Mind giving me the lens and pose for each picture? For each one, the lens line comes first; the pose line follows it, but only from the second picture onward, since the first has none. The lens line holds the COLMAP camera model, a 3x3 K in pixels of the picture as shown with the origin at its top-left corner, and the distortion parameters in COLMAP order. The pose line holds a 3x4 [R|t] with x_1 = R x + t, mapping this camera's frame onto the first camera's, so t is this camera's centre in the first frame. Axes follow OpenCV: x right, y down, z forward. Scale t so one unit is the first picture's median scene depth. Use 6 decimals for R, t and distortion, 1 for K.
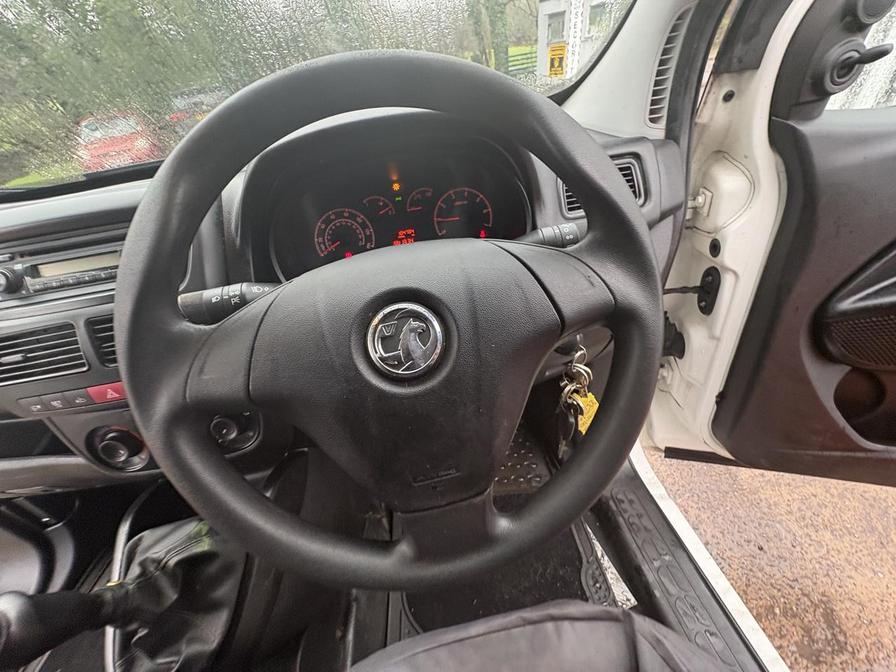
lens RADIAL K [[357.3, 0, 444.9], [0, 357.3, 342.4], [0, 0, 1]] dist [0.000650, -0.000287]
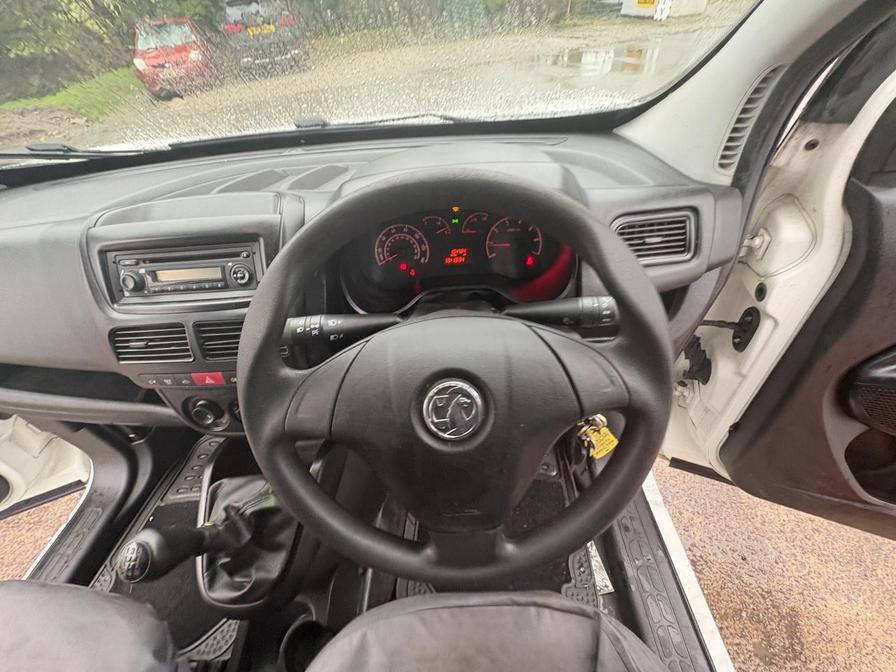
lens RADIAL K [[357.3, 0, 444.4], [0, 357.3, 340.2], [0, 0, 1]] dist [0.000650, -0.000287]
pose [[0.988109, 0.137441, -0.068923, -0.040543], [-0.126906, 0.982115, 0.139083, -0.195693], [0.086807, -0.128683, 0.987879, -0.102100]]
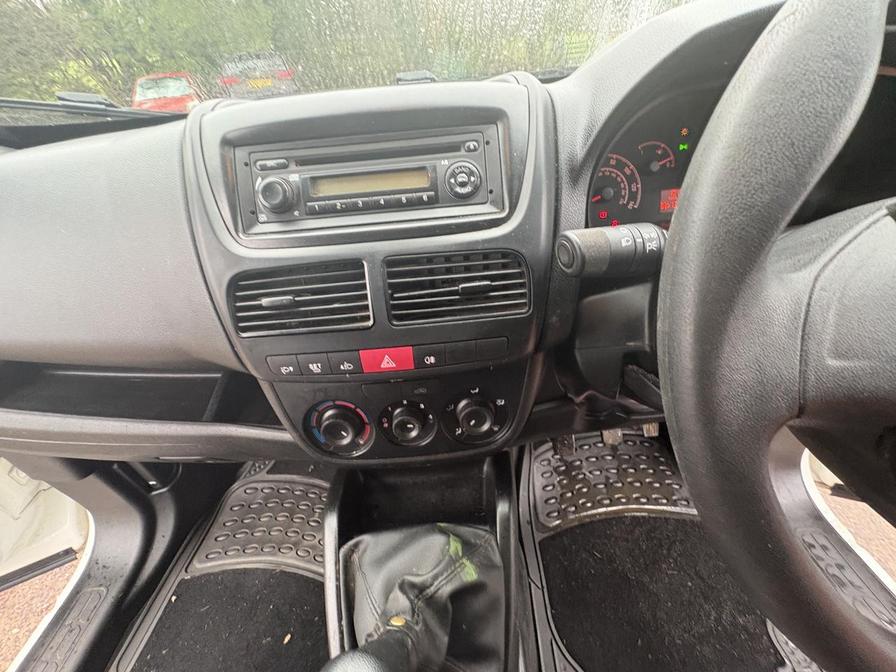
lens RADIAL K [[357.3, 0, 440.4], [0, 357.3, 341.6], [0, 0, 1]] dist [0.000650, -0.000287]
pose [[0.993563, 0.104260, -0.044301, -0.577114], [-0.103141, 0.994304, 0.026854, 0.051202], [0.046849, -0.022112, 0.998657, 0.190597]]
